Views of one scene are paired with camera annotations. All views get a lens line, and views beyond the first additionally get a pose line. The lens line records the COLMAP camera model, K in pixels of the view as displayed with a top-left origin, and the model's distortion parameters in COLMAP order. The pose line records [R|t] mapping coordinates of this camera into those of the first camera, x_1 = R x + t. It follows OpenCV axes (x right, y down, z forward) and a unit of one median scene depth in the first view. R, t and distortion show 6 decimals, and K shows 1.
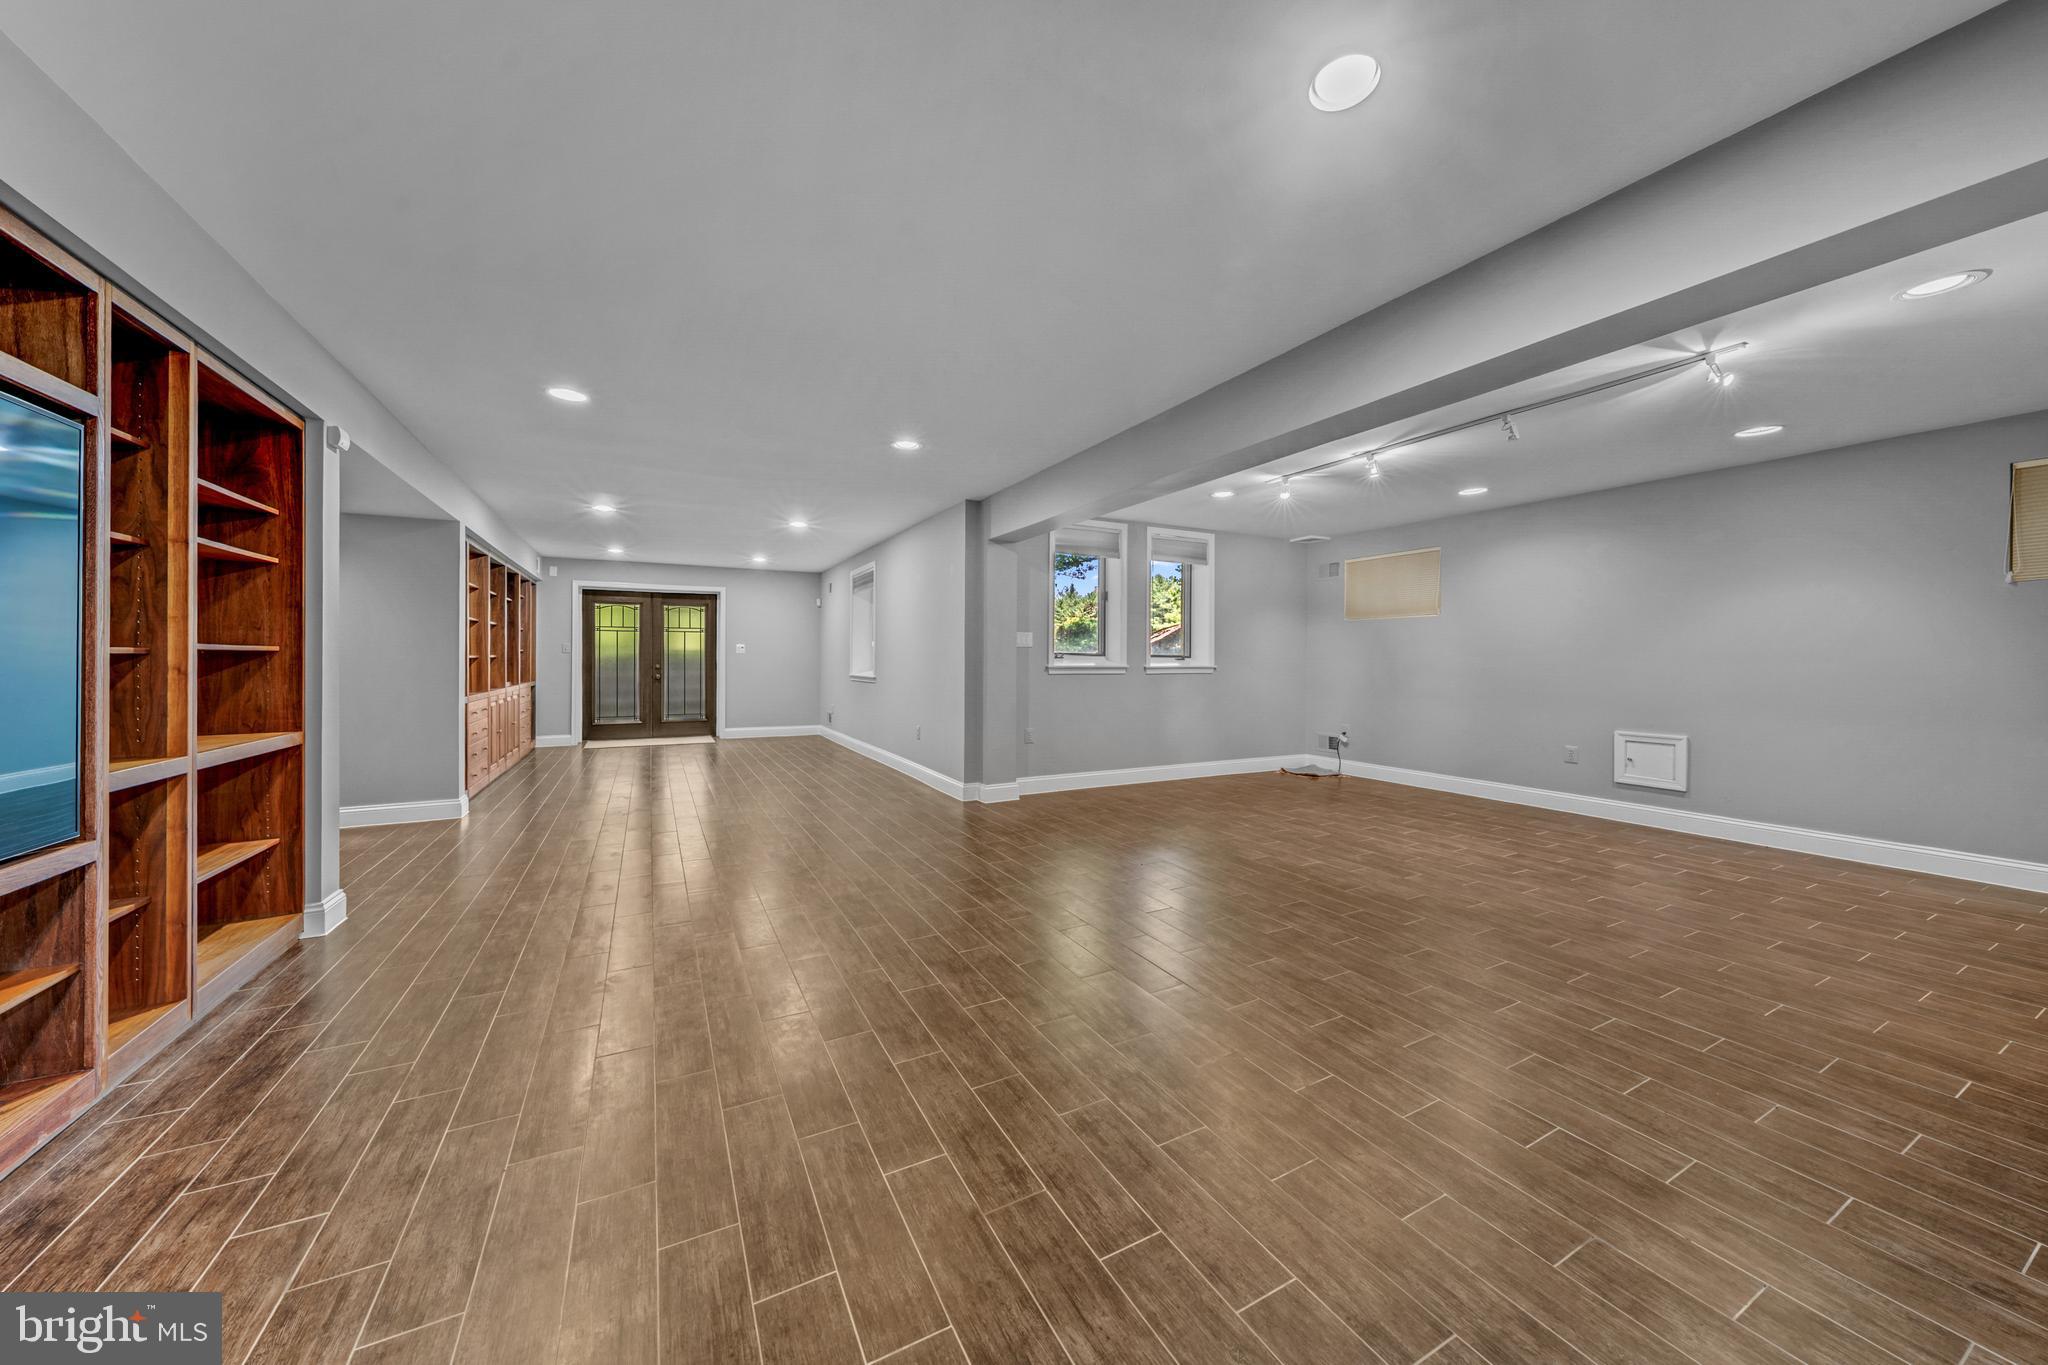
lens RADIAL K [[699.3, 0, 1016.5], [0, 699.3, 665.9], [0, 0, 1]] dist [-0.002335, 0.000027]
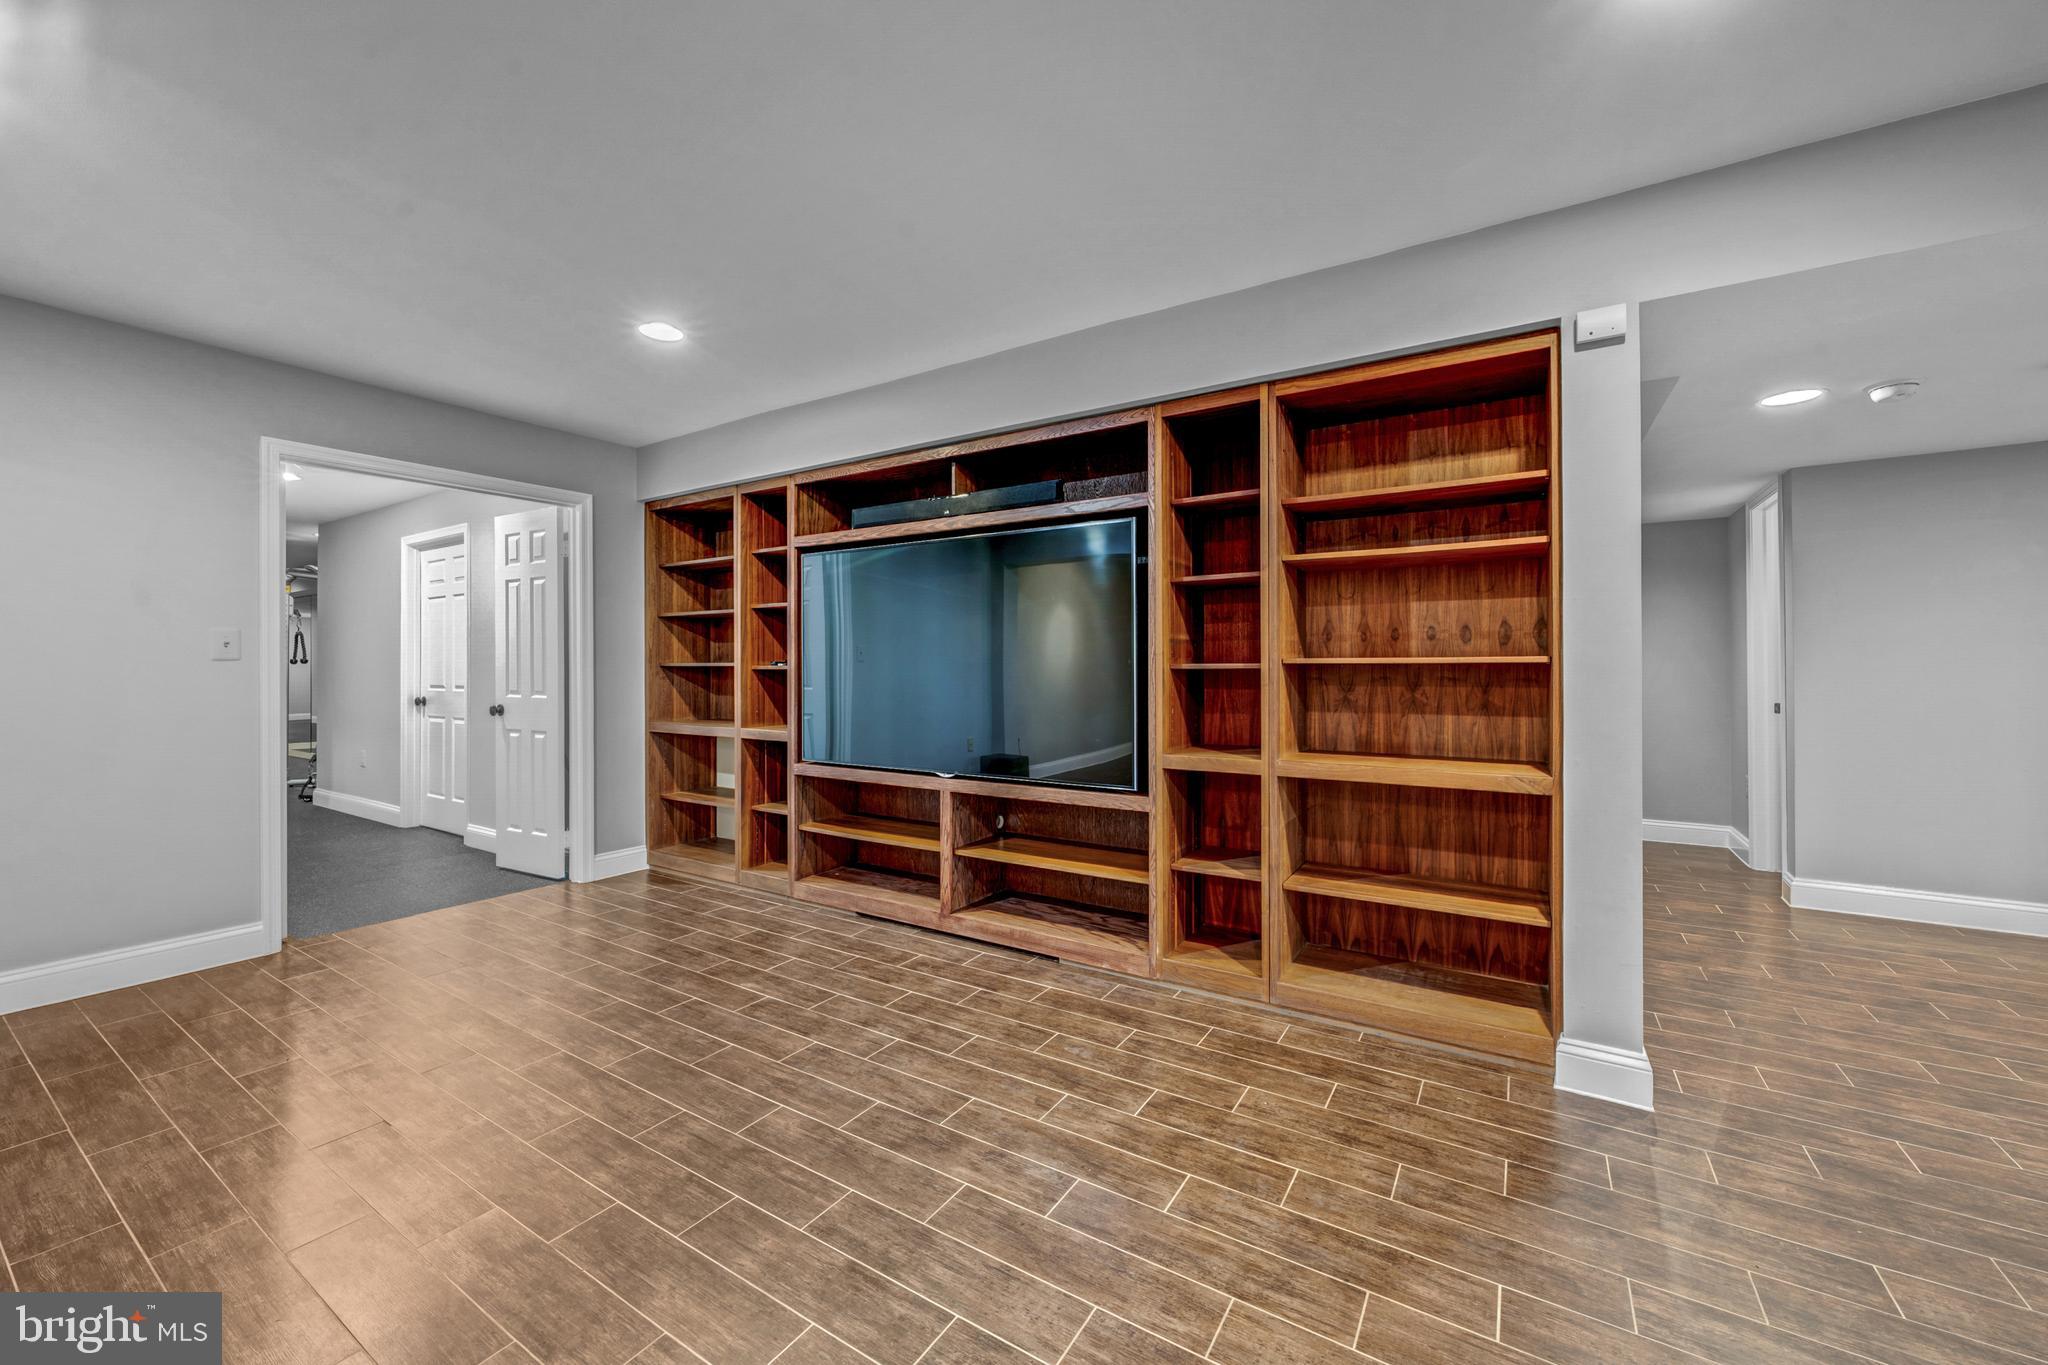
lens RADIAL K [[795.4, 0, 1023.2], [0, 795.4, 681.8], [0, 0, 1]] dist [0.000405, 0.000012]
pose [[-0.879759, -0.002838, -0.475411, -0.241429], [-0.005022, 0.999982, 0.003323, 0.005604], [0.475393, 0.005311, -0.879758, 1.772326]]
